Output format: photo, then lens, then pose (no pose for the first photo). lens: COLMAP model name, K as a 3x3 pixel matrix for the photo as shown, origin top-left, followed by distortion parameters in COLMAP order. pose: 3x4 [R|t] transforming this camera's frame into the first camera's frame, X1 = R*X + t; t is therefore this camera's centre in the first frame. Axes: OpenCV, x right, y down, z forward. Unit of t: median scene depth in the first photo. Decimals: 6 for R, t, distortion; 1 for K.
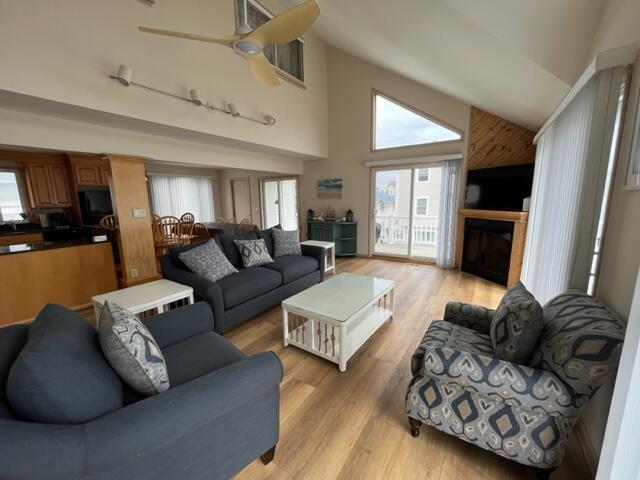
lens RADIAL K [[258.2, 0, 320.9], [0, 258.2, 241.9], [0, 0, 1]] dist [-0.000937, -0.000508]
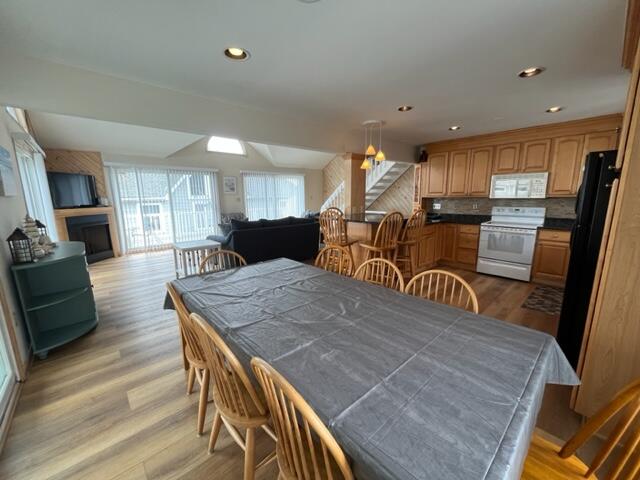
lens RADIAL K [[258.2, 0, 319.2], [0, 258.2, 242.8], [0, 0, 1]] dist [-0.000937, -0.000508]
pose [[-0.969024, -0.016922, 0.246387, -0.718054], [0.069416, 0.938769, 0.337483, -0.288961], [-0.237011, 0.344132, -0.908515, 1.806330]]
